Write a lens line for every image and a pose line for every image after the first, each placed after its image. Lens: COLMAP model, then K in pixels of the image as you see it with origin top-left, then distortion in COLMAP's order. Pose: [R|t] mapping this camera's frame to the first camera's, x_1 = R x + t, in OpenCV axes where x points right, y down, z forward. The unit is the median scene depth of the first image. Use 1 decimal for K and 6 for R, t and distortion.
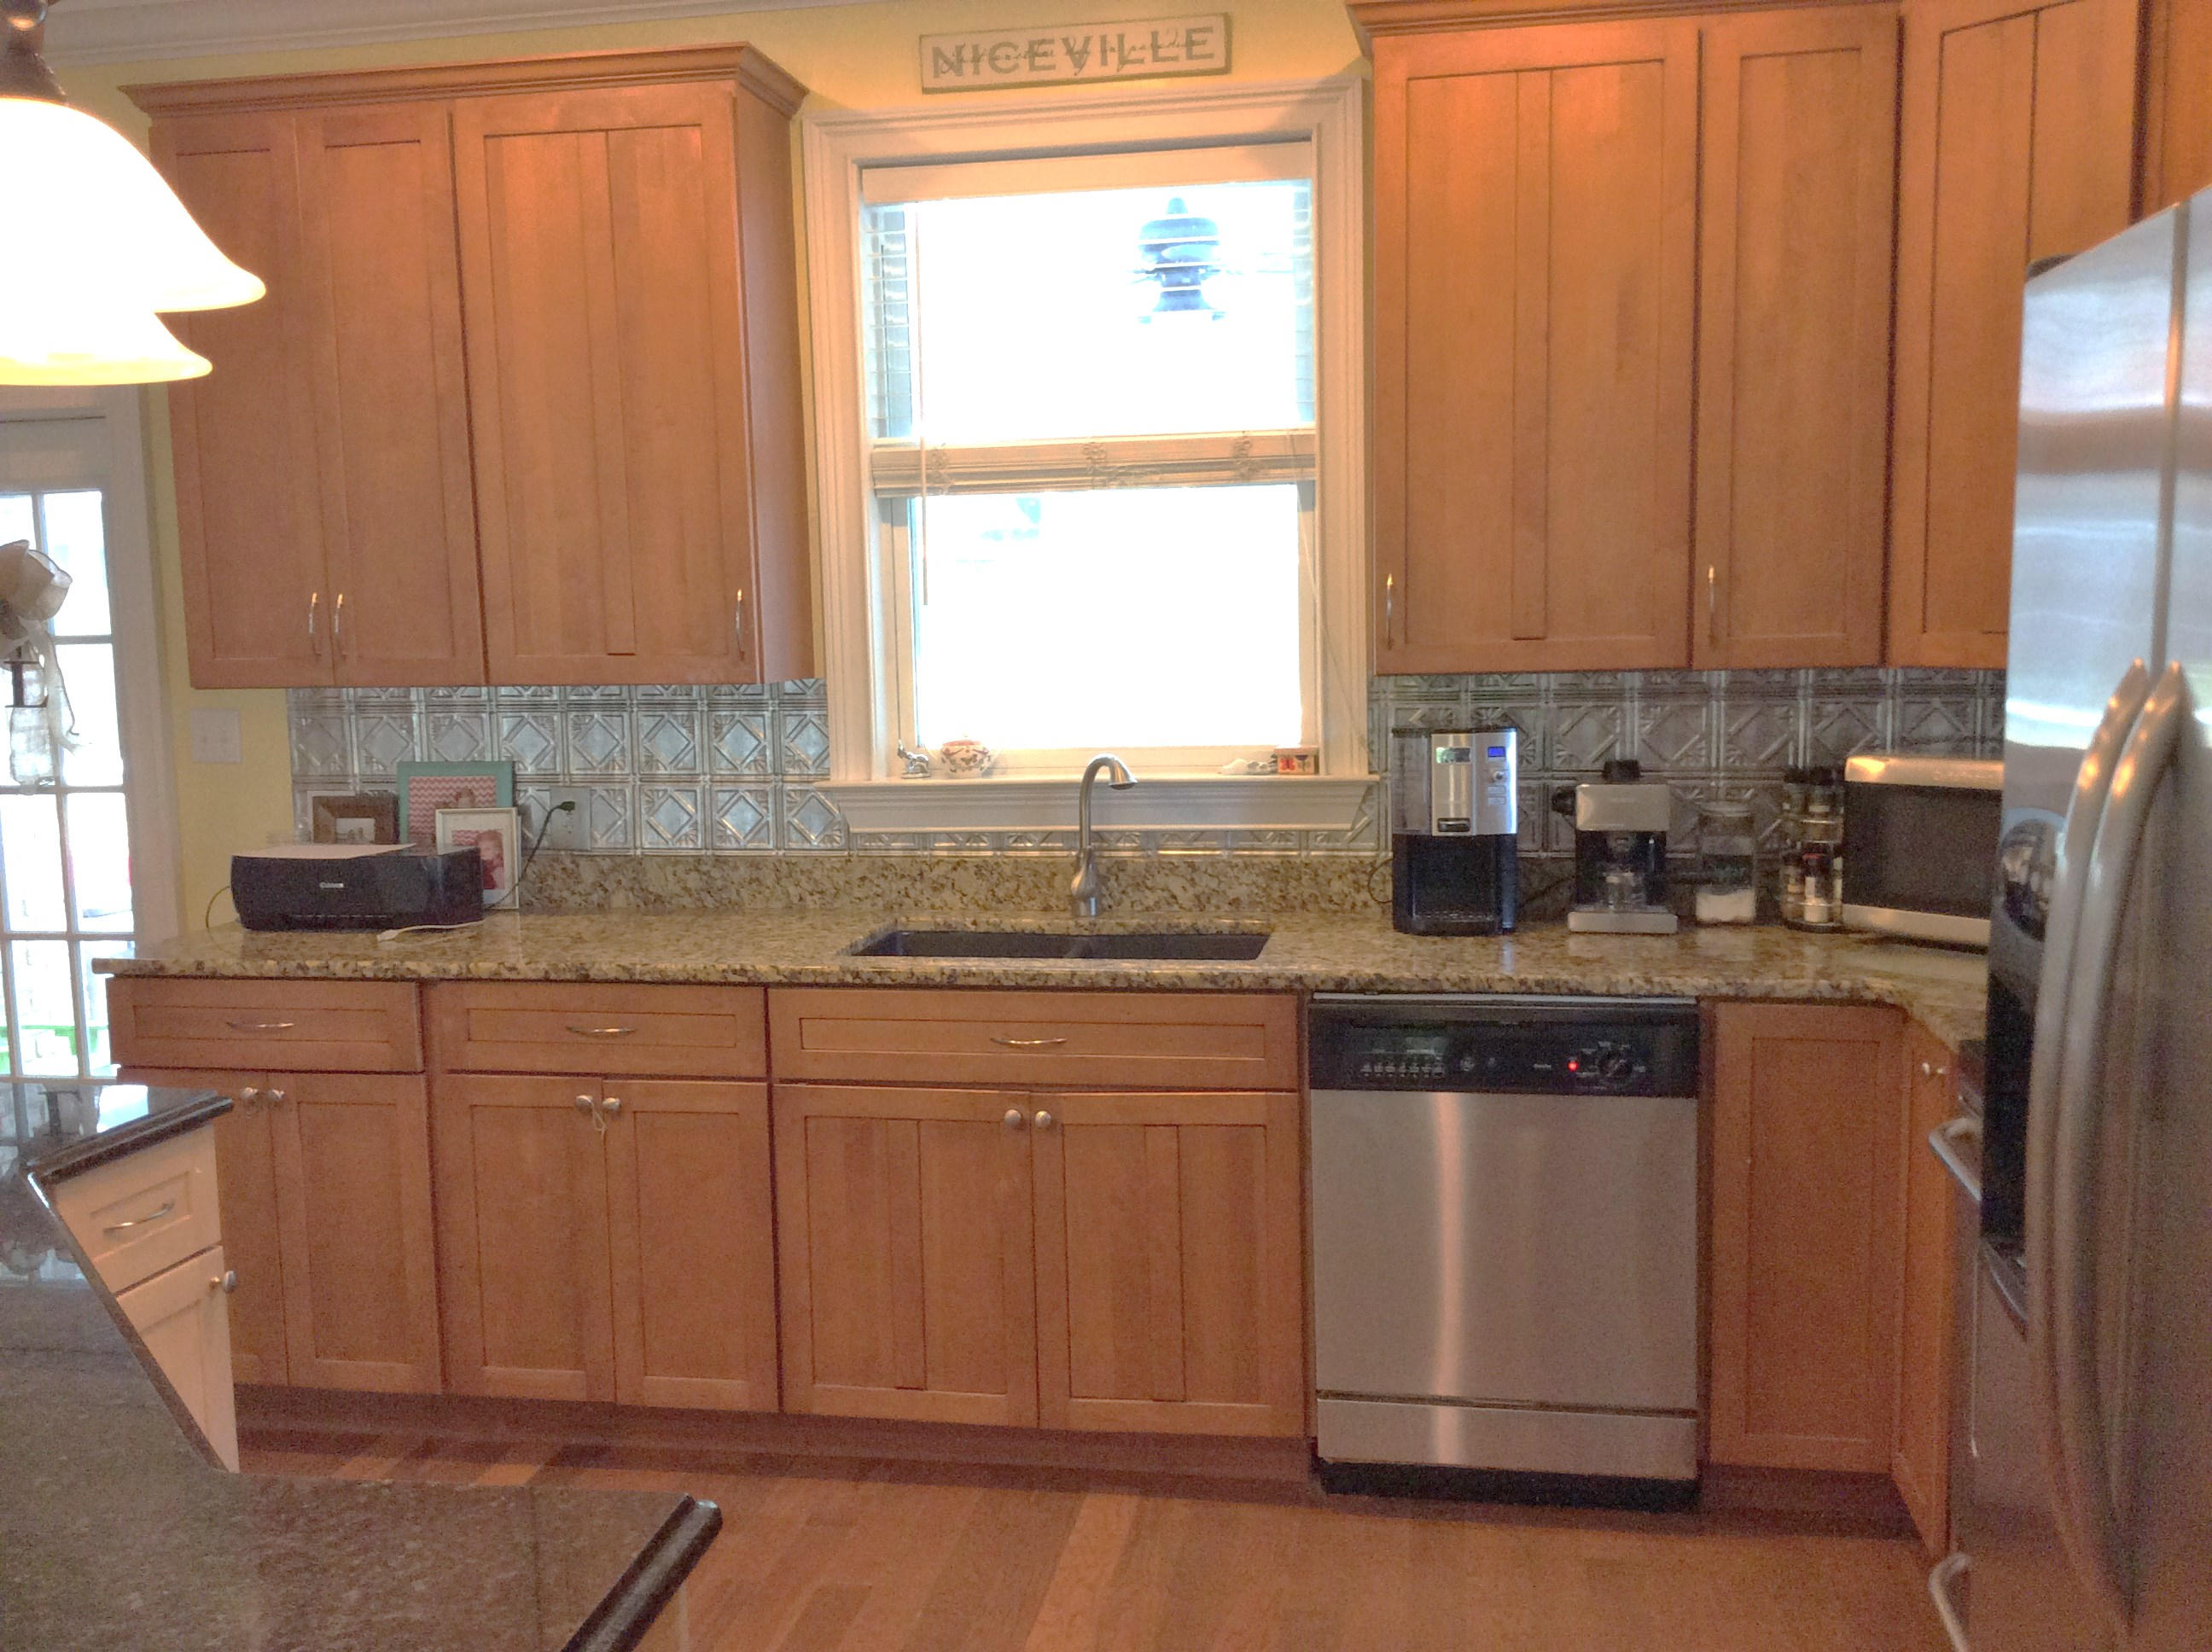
lens RADIAL K [[2017.4, 0, 1106.0], [0, 2017.4, 826.0], [0, 0, 1]] dist [0.089683, -0.201976]
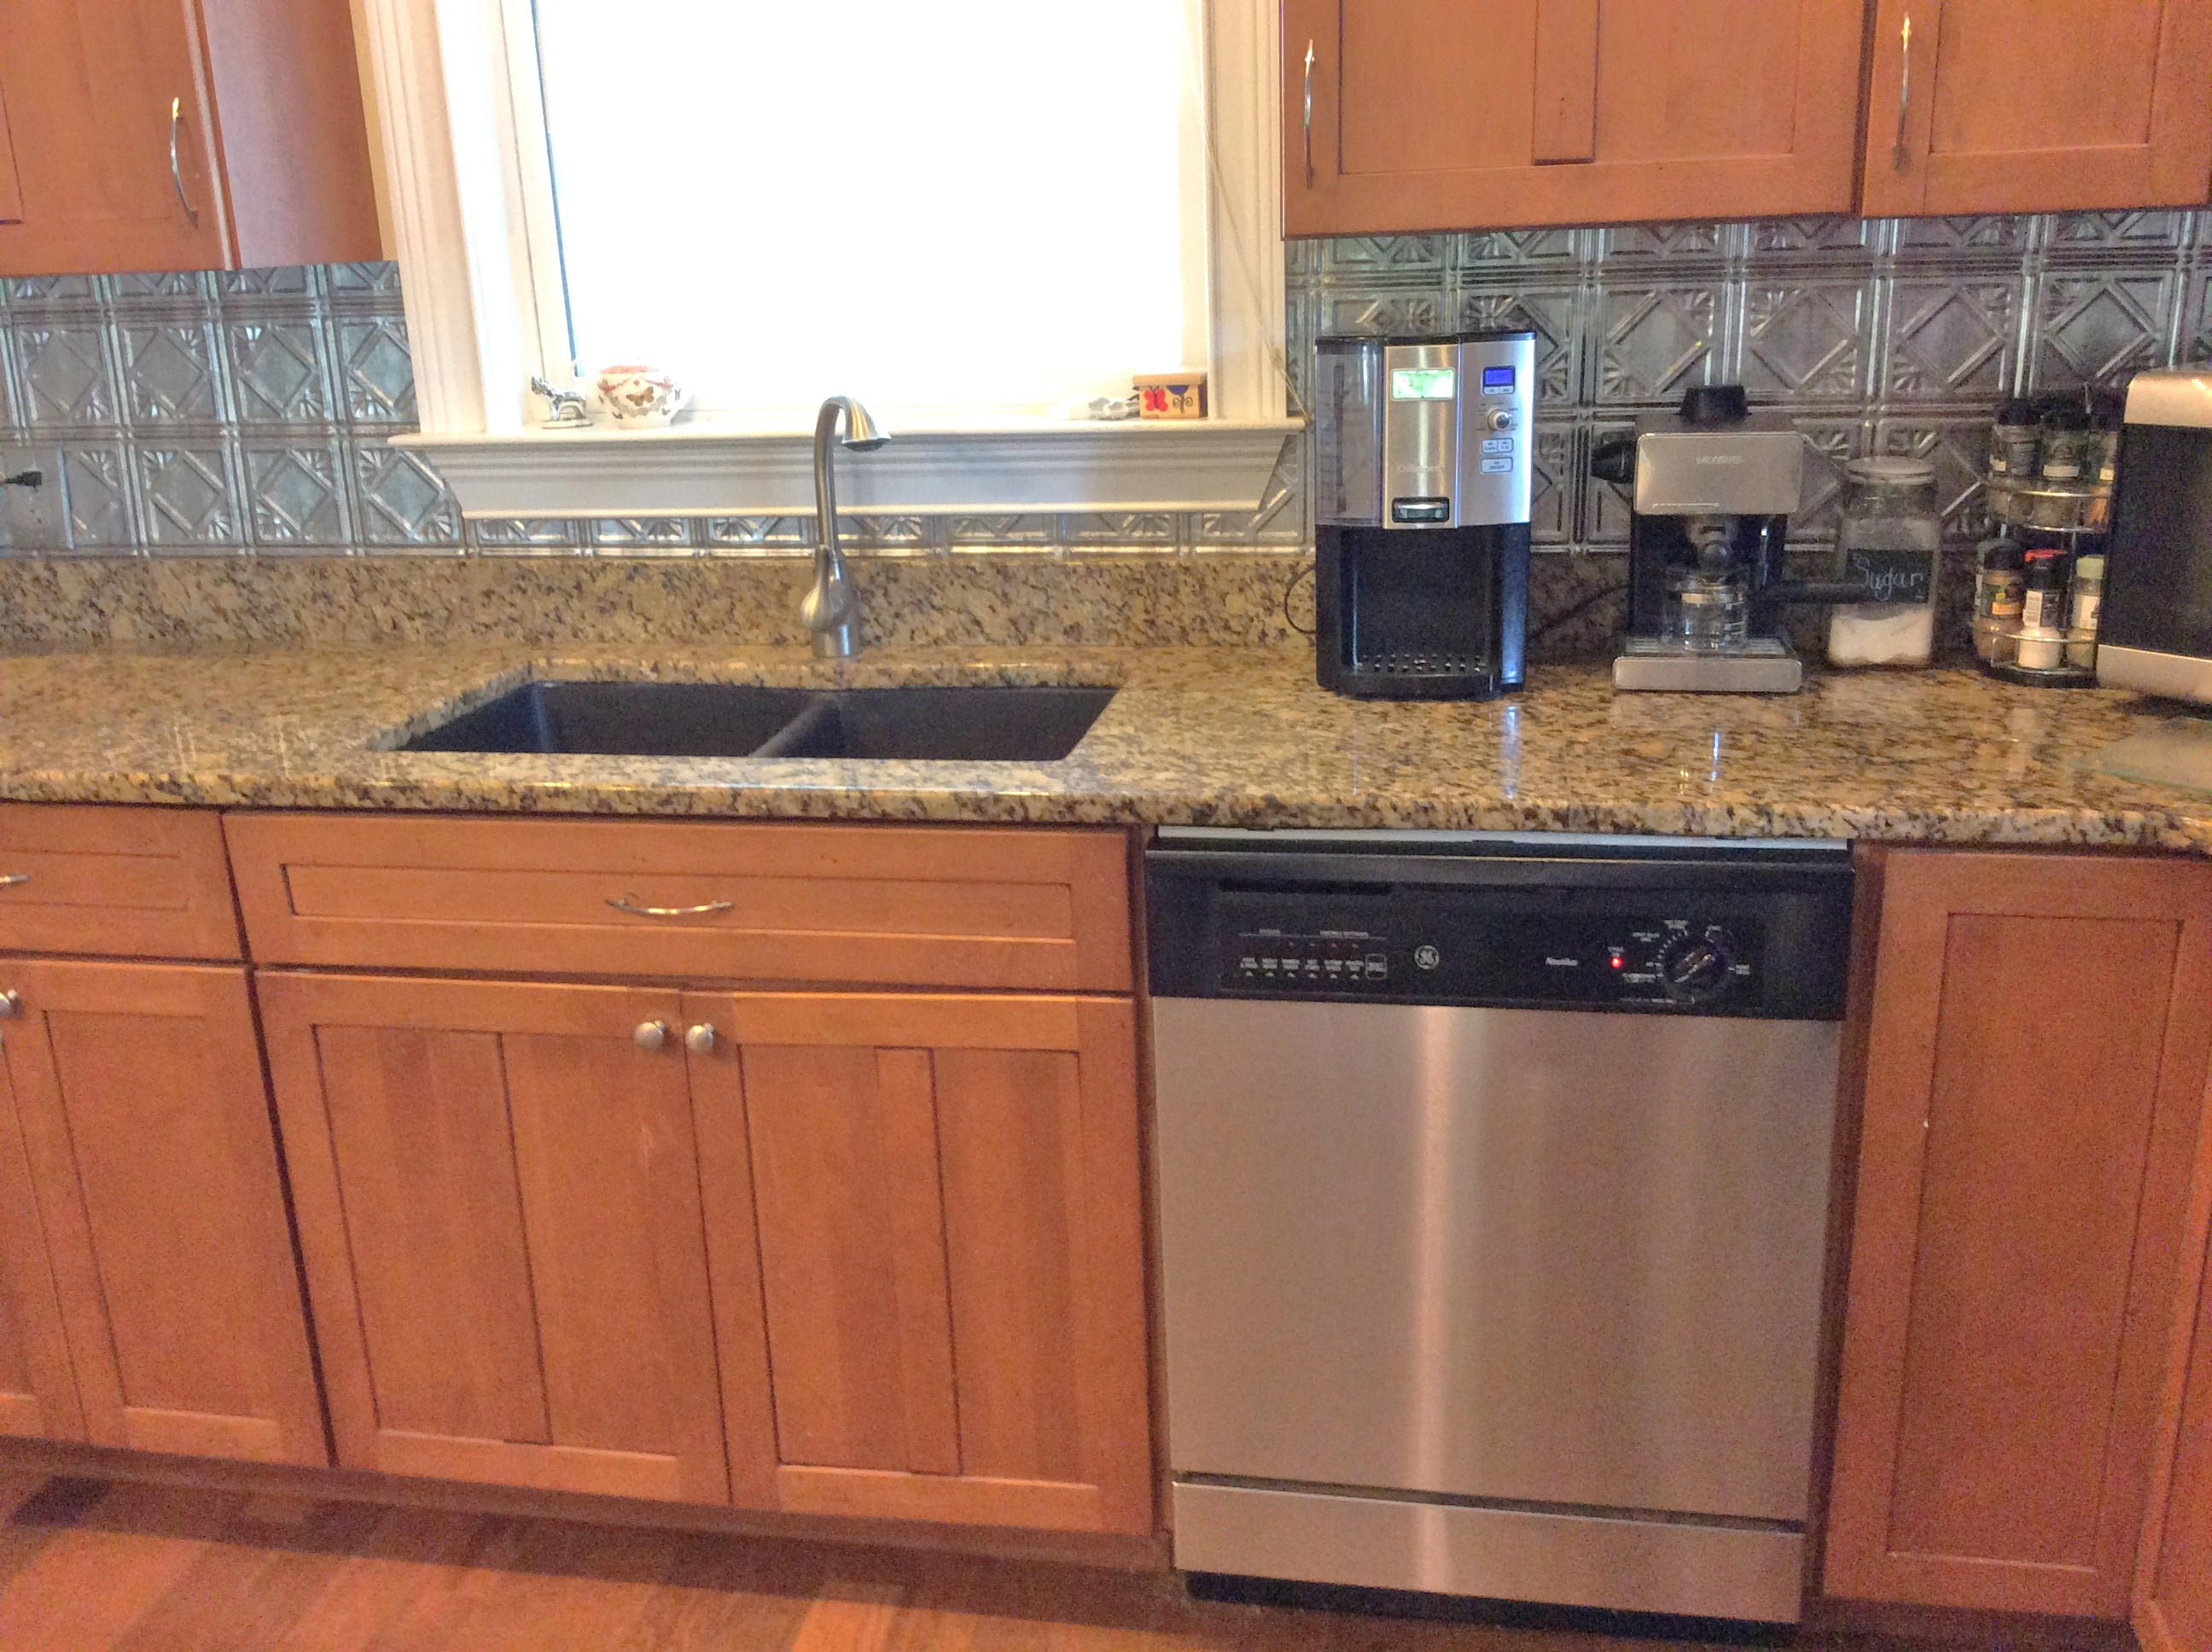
lens RADIAL K [[2079.6, 0, 1103.3], [0, 2079.6, 864.5], [0, 0, 1]] dist [0.098457, -0.231424]
pose [[0.999917, -0.011553, -0.005759, 0.080001], [0.012458, 0.980482, 0.196212, -0.018144], [0.003380, -0.196267, 0.980545, 0.379425]]
